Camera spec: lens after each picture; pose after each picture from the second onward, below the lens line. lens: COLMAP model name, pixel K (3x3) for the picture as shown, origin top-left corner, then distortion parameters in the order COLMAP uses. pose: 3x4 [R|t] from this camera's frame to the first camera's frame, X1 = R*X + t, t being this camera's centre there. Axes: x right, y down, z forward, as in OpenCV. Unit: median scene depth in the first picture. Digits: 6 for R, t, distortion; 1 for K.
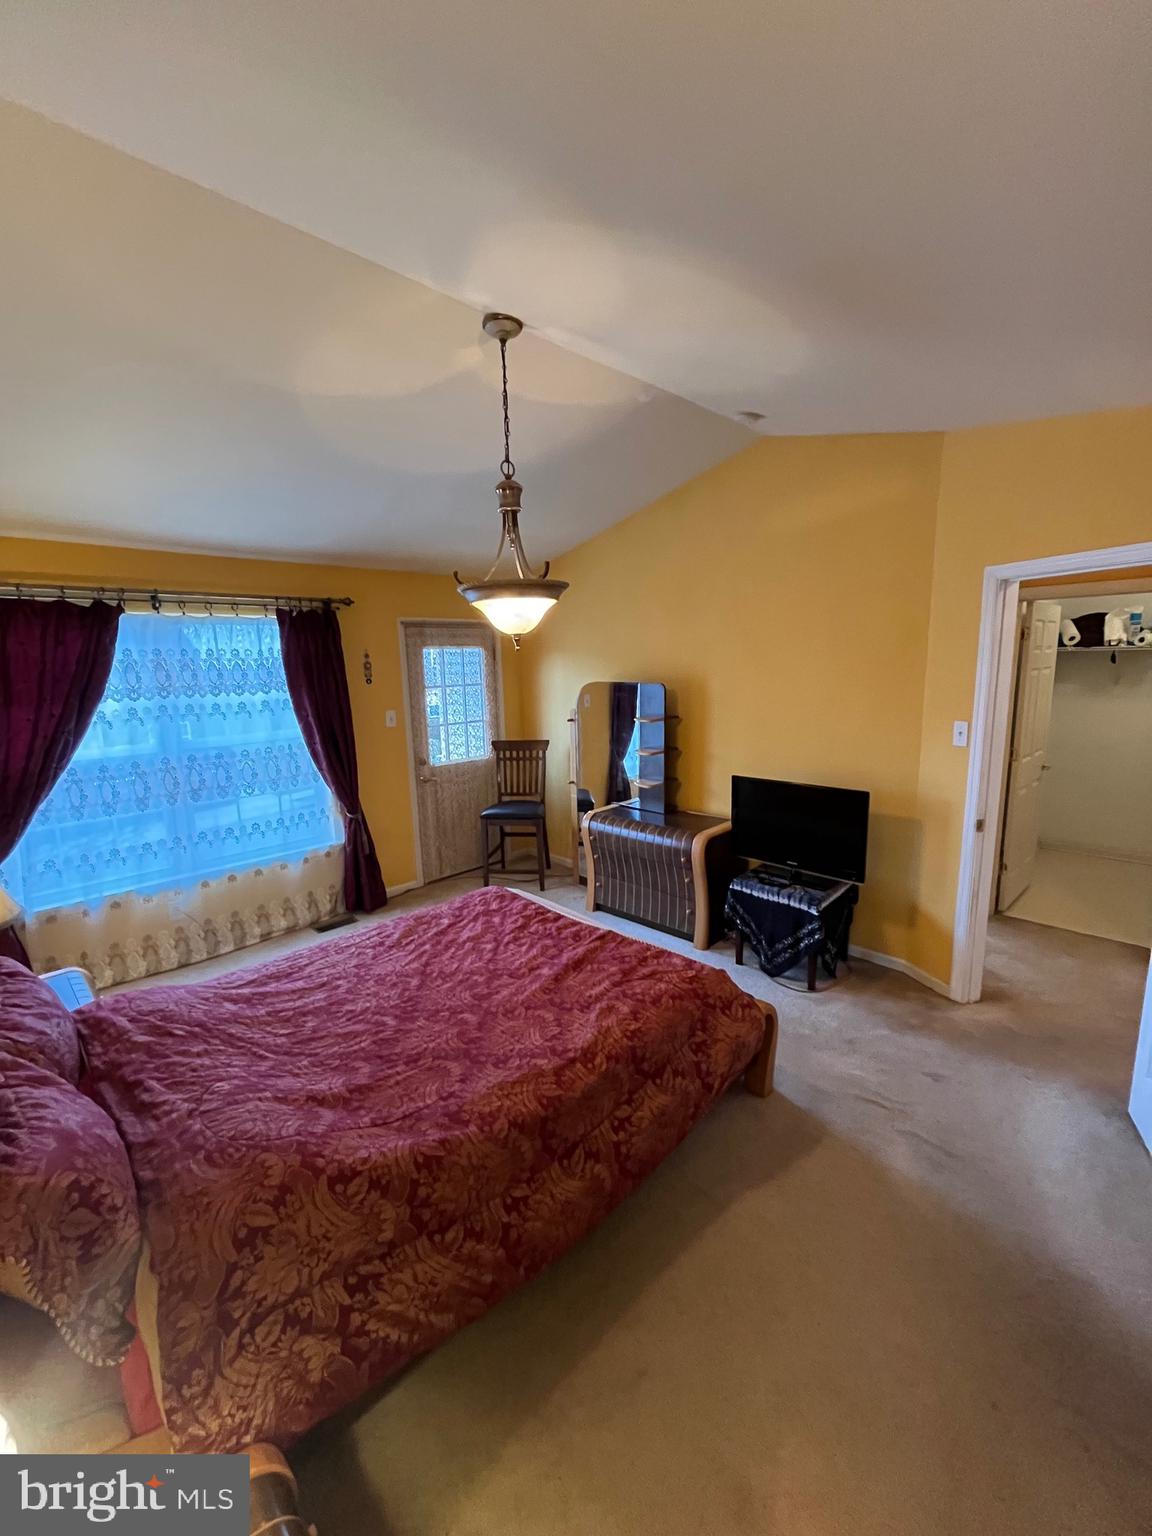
lens RADIAL K [[622.1, 0, 579.5], [0, 622.1, 765.9], [0, 0, 1]] dist [-0.004565, -0.000236]
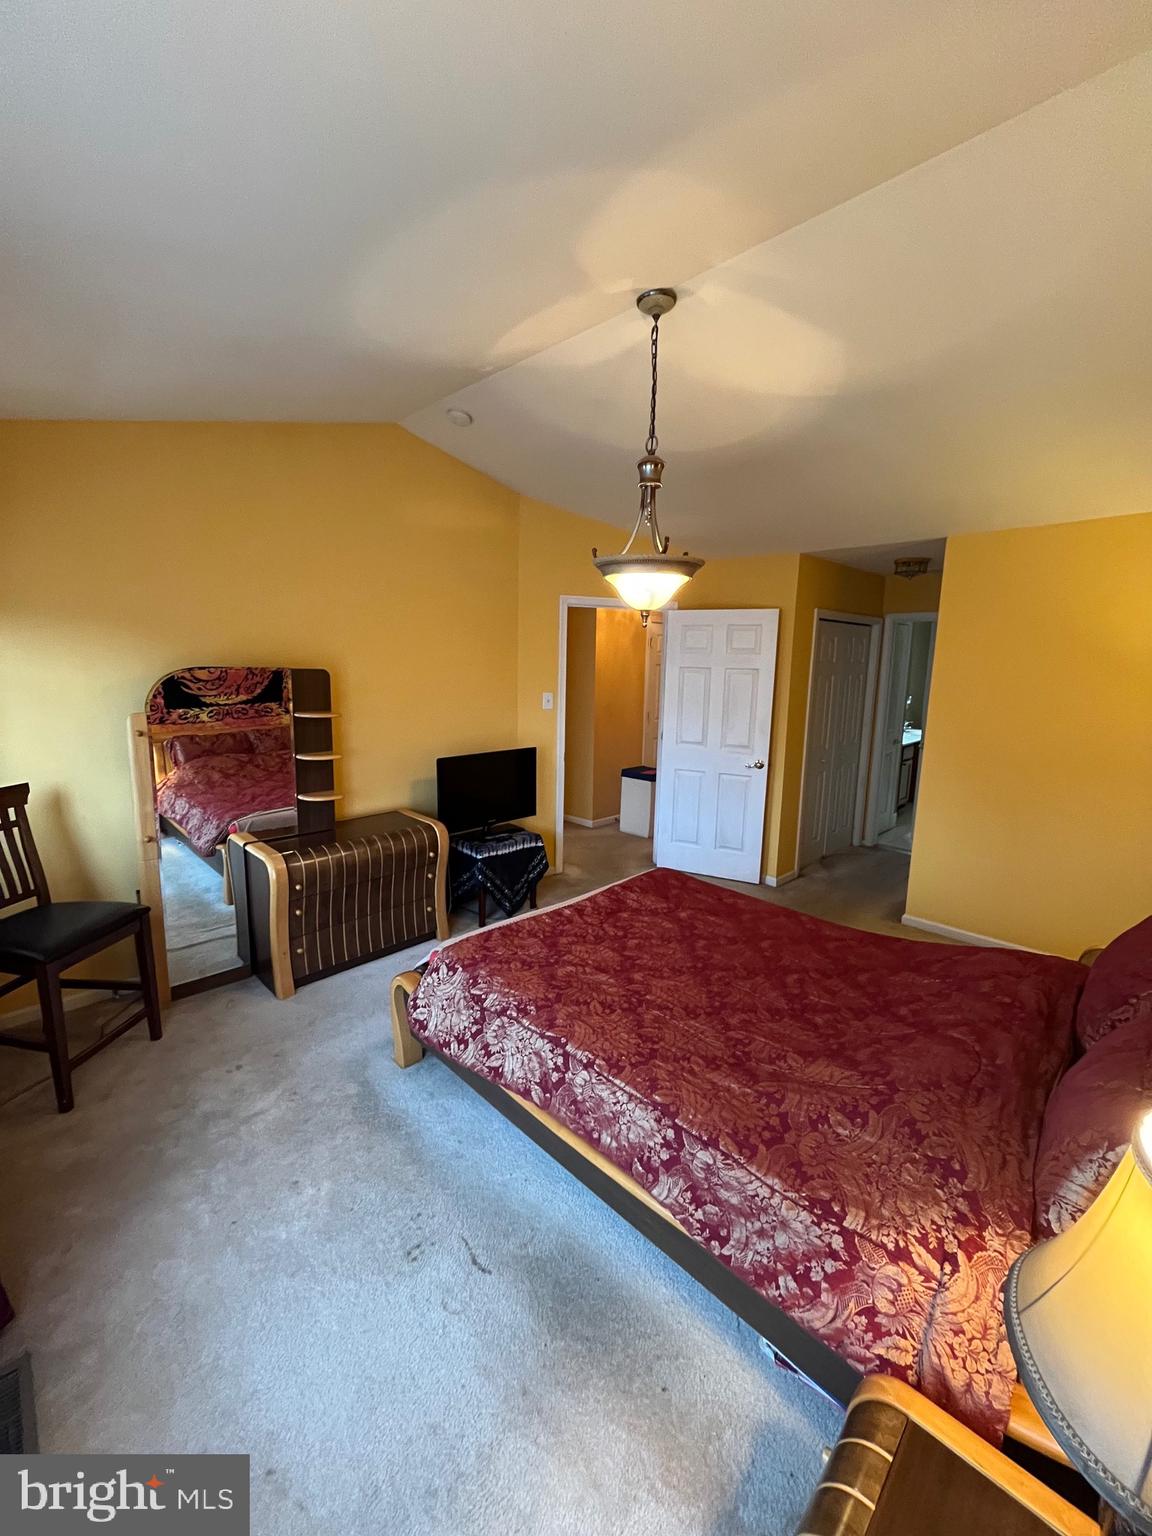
lens RADIAL K [[622.1, 0, 577.5], [0, 622.1, 764.3], [0, 0, 1]] dist [-0.004565, -0.000236]
pose [[-0.008499, -0.140848, 0.989995, -0.869326], [0.147886, 0.978967, 0.140549, -0.096632], [-0.988968, 0.147600, 0.012510, 0.870003]]
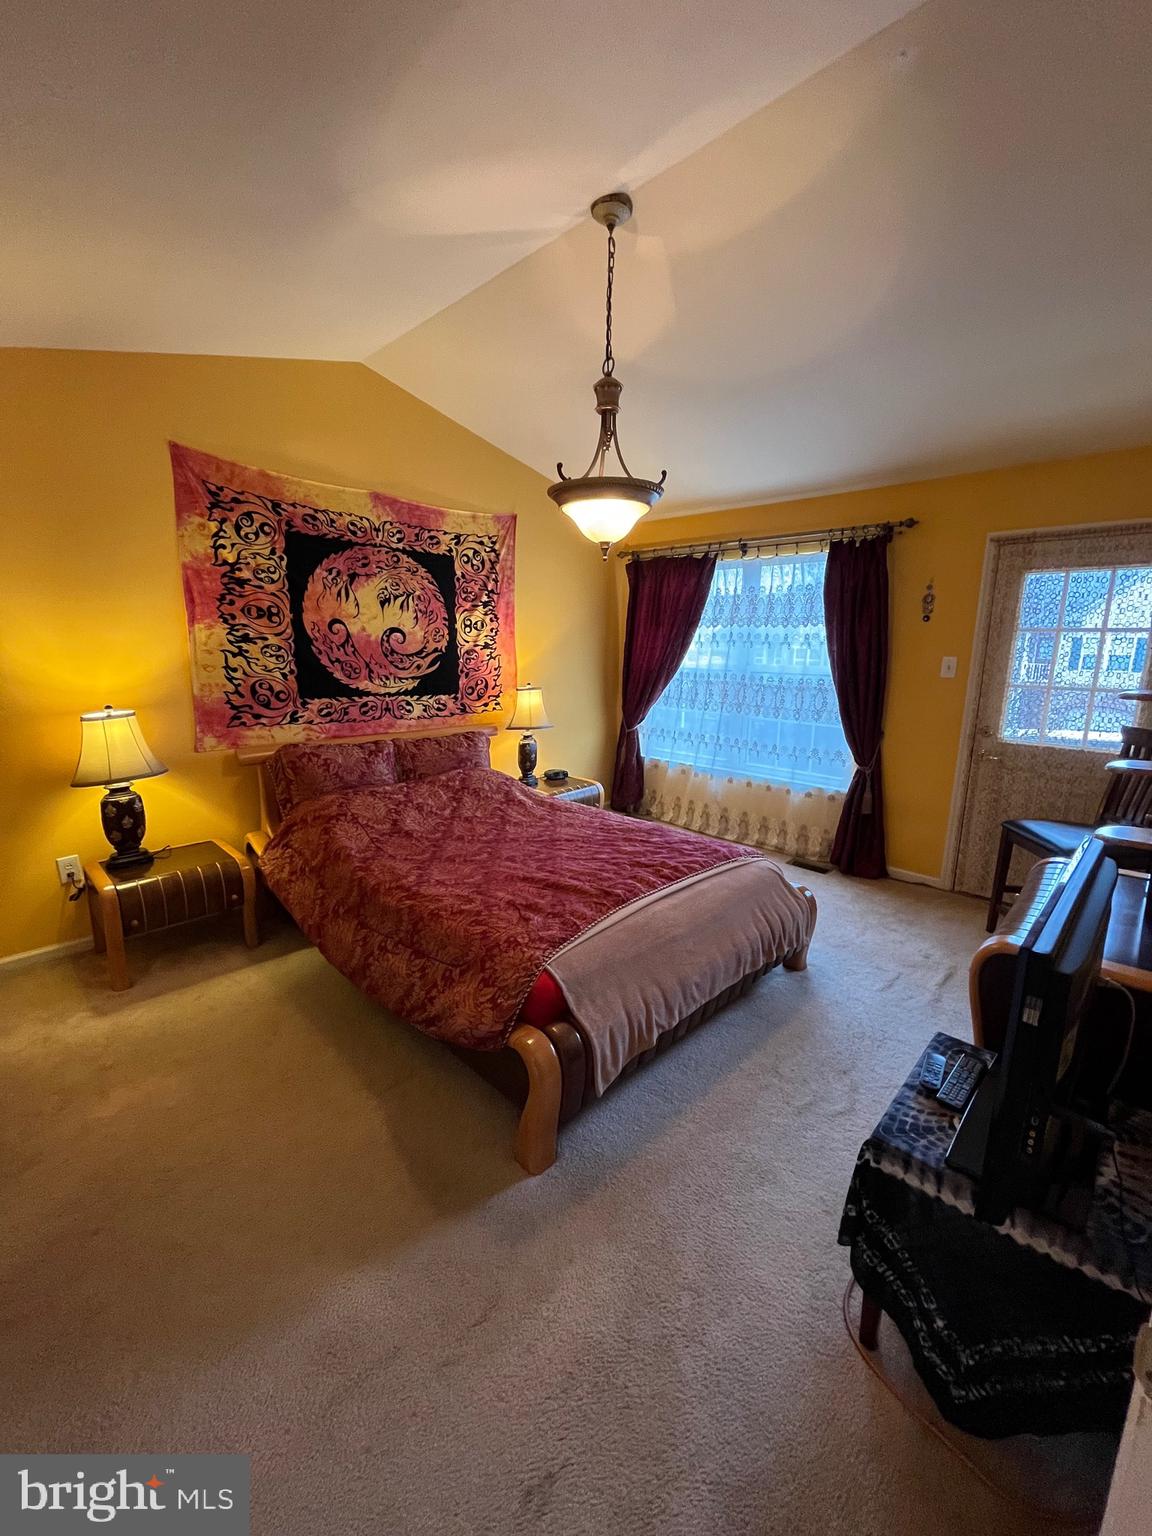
lens RADIAL K [[622.1, 0, 574.9], [0, 622.1, 766.2], [0, 0, 1]] dist [-0.004565, -0.000236]
pose [[0.010903, 0.225745, -0.974125, 0.703983], [-0.177974, 0.959067, 0.220264, -0.064239], [0.983975, 0.170968, 0.050633, 0.739211]]
